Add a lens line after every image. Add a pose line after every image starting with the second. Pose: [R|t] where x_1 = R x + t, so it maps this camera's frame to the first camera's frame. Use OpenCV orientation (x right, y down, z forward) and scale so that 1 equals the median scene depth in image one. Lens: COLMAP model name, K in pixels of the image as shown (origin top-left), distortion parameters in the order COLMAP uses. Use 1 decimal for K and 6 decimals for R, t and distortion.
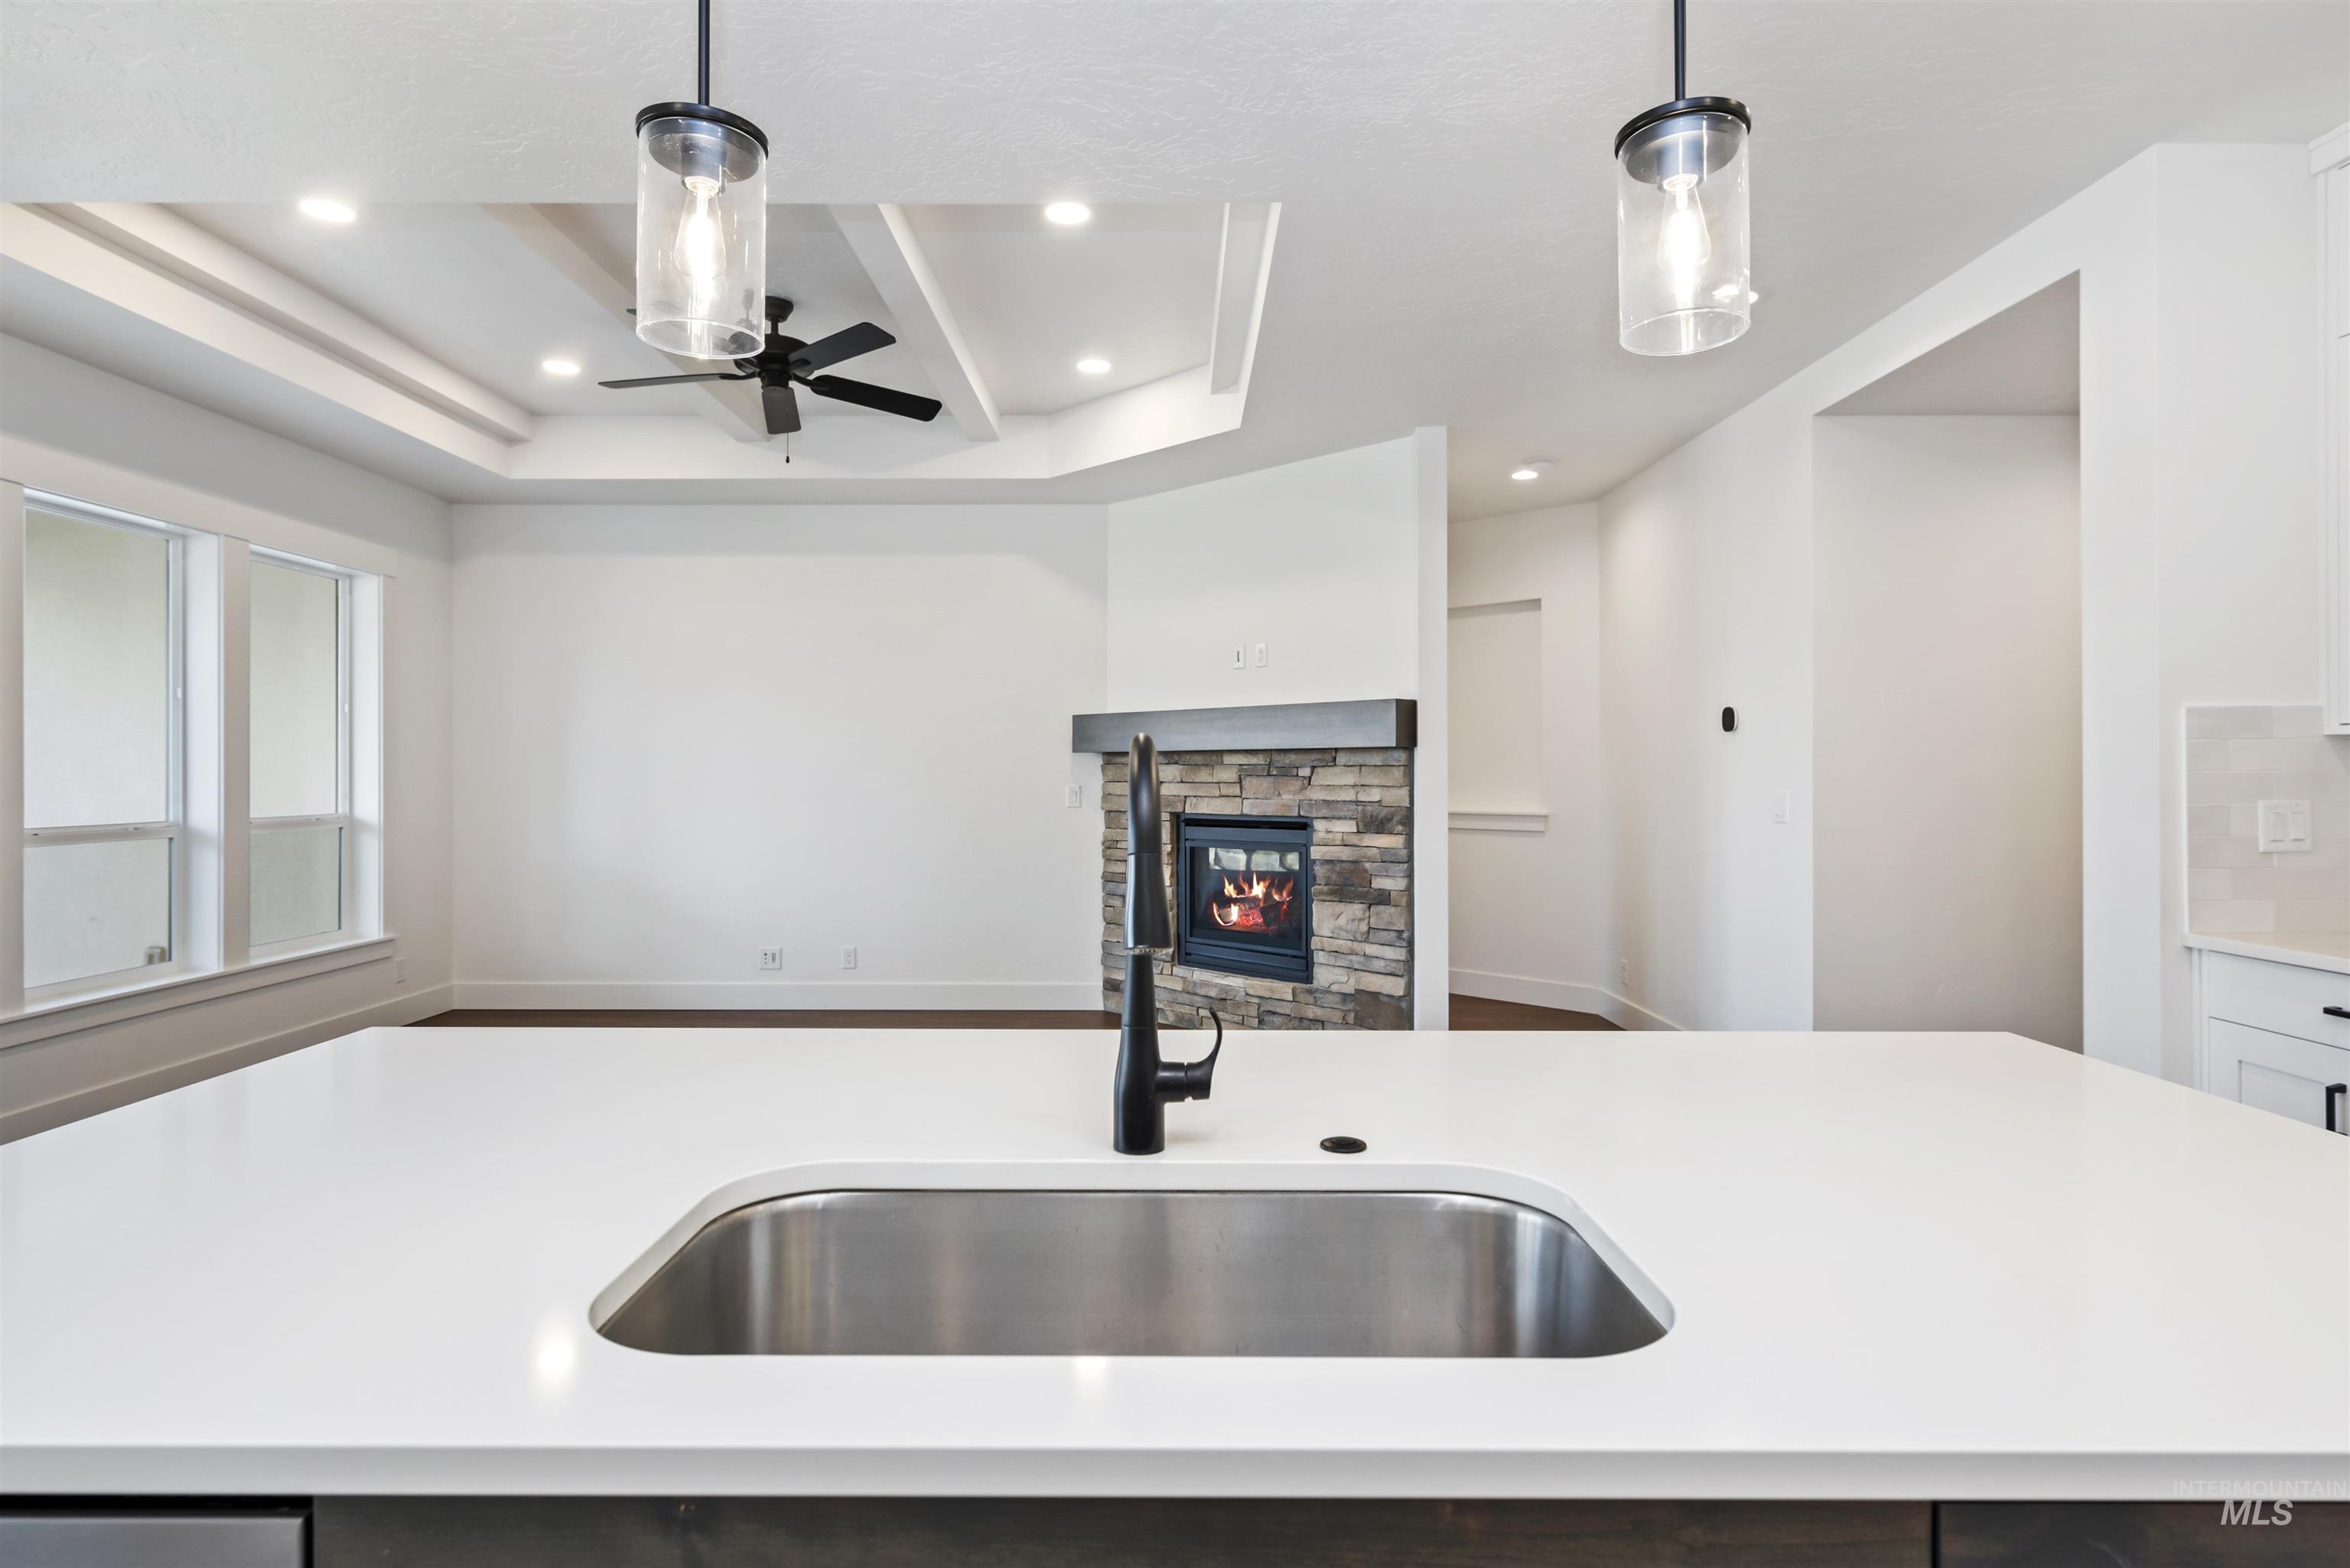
lens RADIAL K [[1218.1, 0, 1173.5], [0, 1218.1, 768.2], [0, 0, 1]] dist [-0.001725, -0.000233]
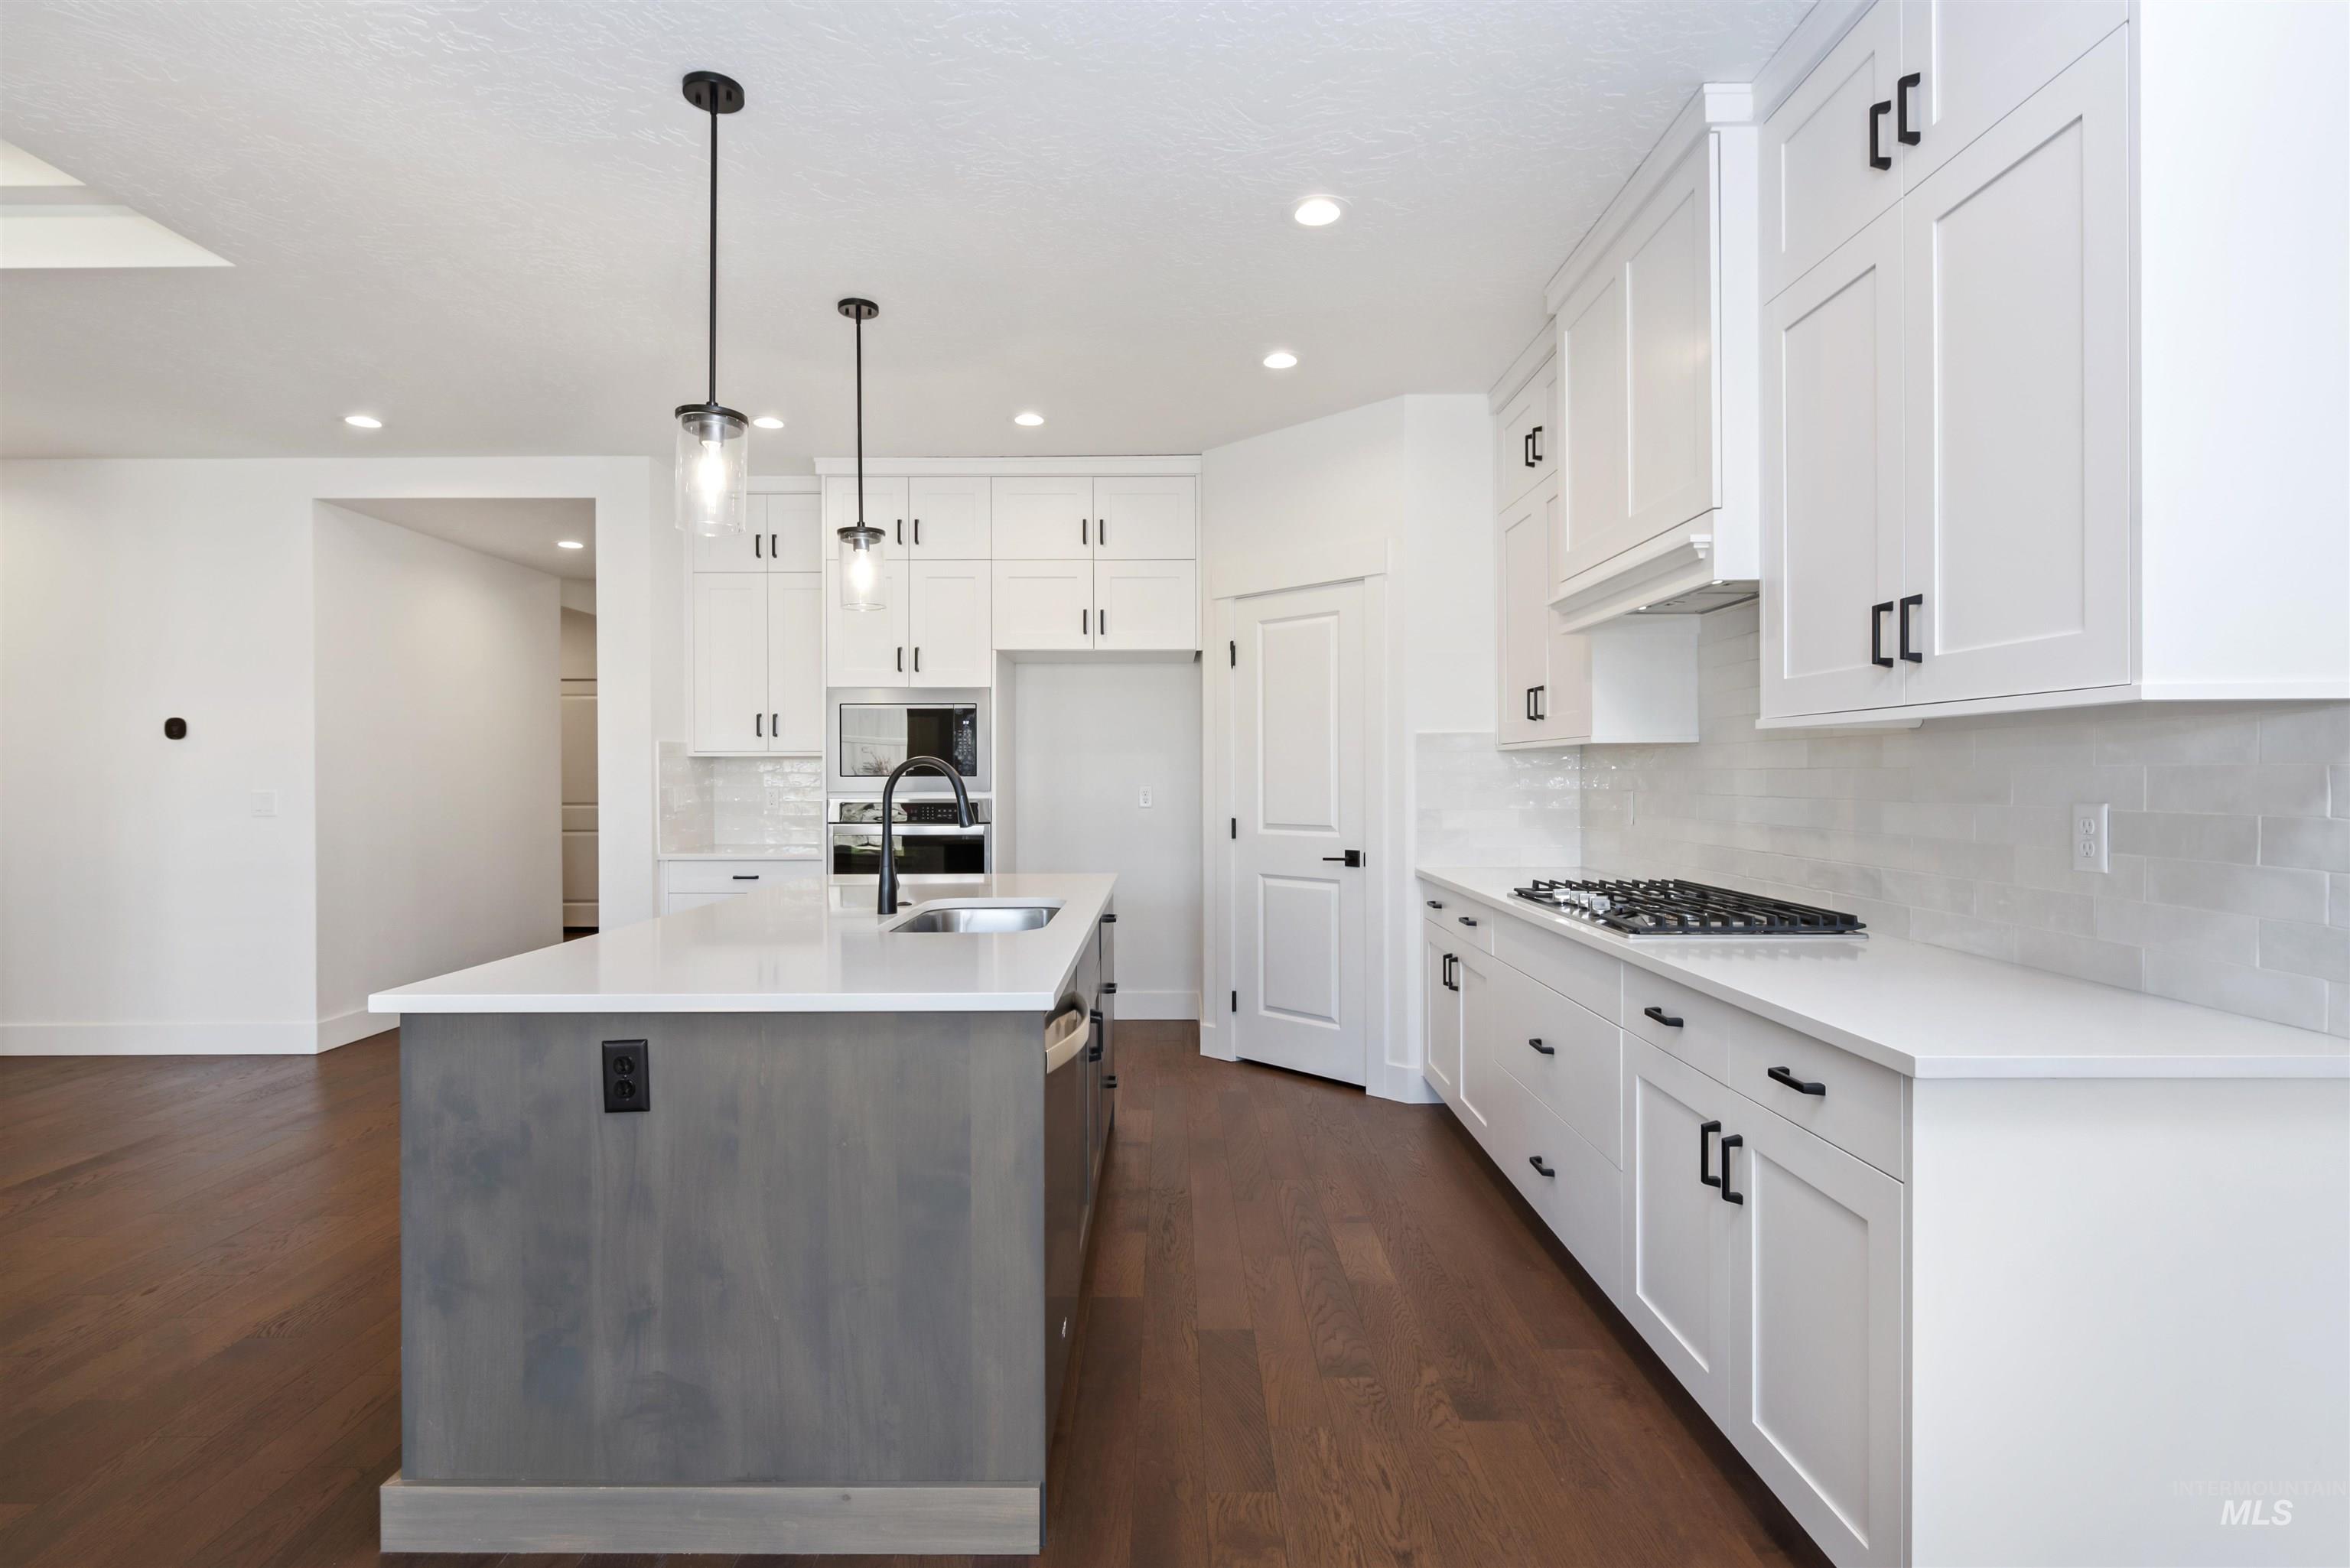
lens RADIAL K [[1163.7, 0, 1173.0], [0, 1163.7, 774.8], [0, 0, 1]] dist [0.000366, -0.000004]
pose [[0.012078, 0.000785, 0.999927, -0.544635], [0.001672, 0.999998, -0.000805, 0.004493], [-0.999926, 0.001681, 0.012076, 0.072422]]
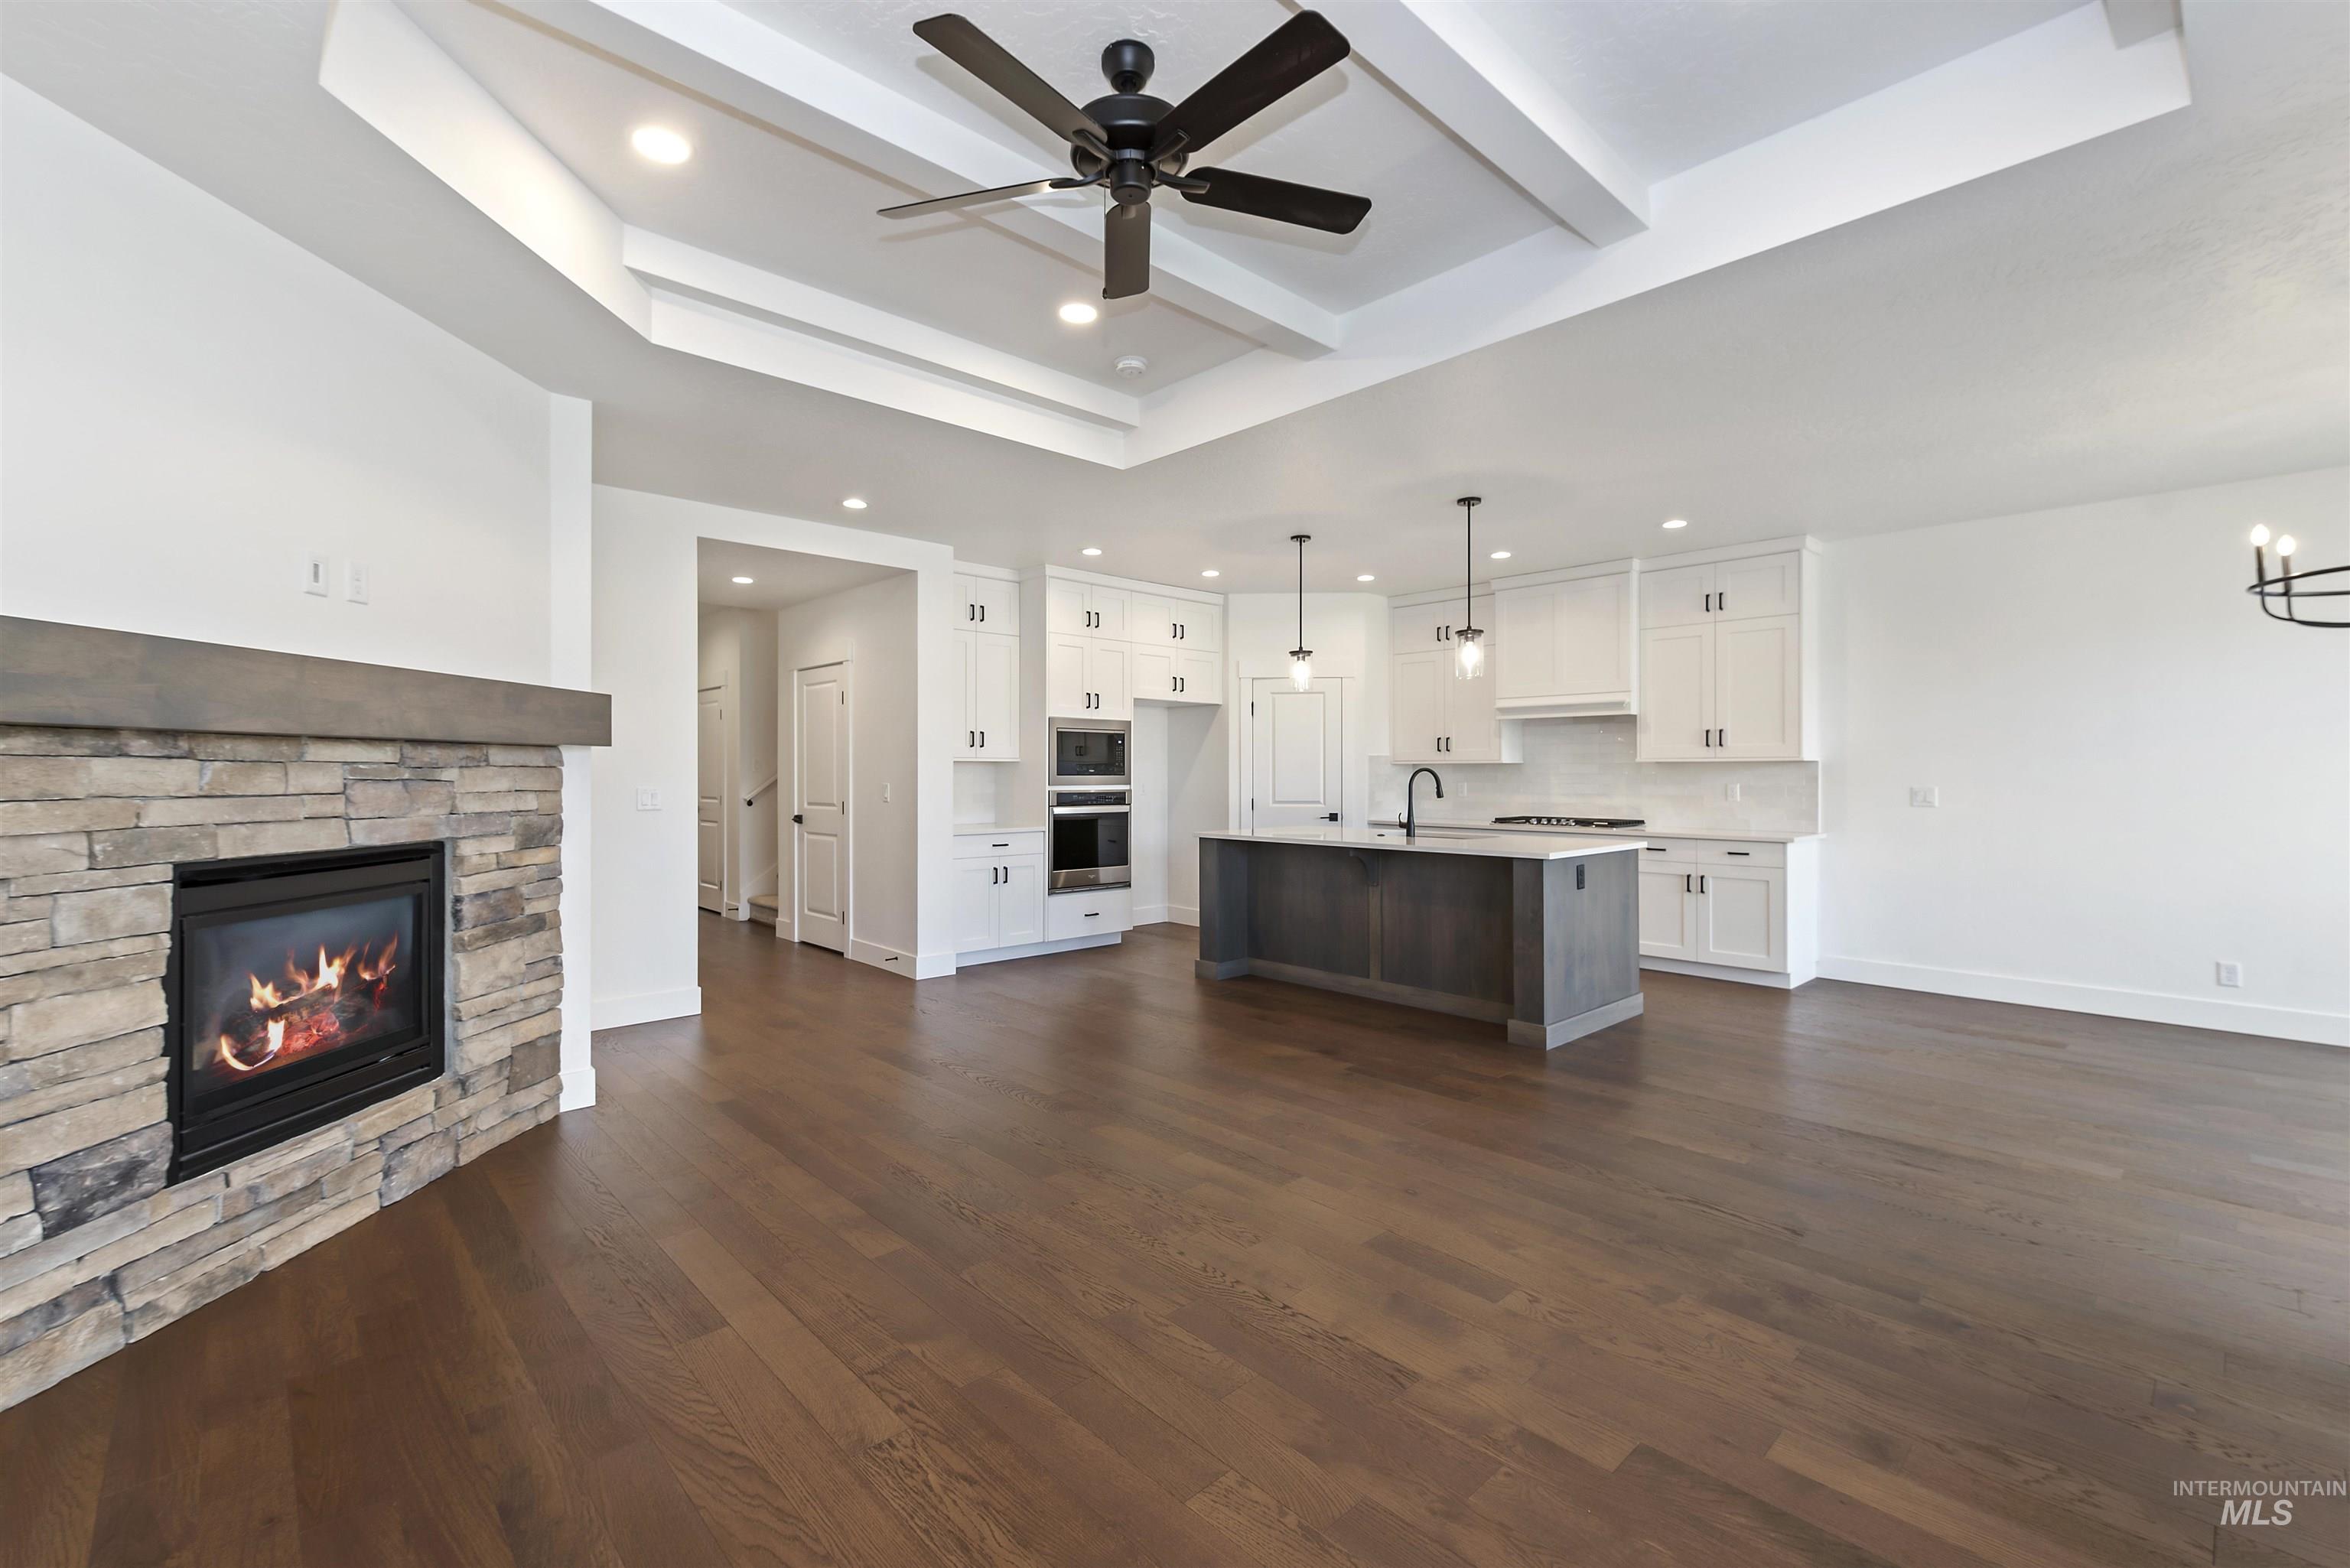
lens RADIAL K [[1006.9, 0, 1175.0], [0, 1006.9, 784.0], [0, 0, 1]] dist [0.014121, 0.000230]
pose [[-0.681590, -0.009063, 0.731678, -0.614124], [-0.002142, 0.999944, 0.010390, 0.001758], [-0.731731, 0.005514, -0.681571, 1.110219]]
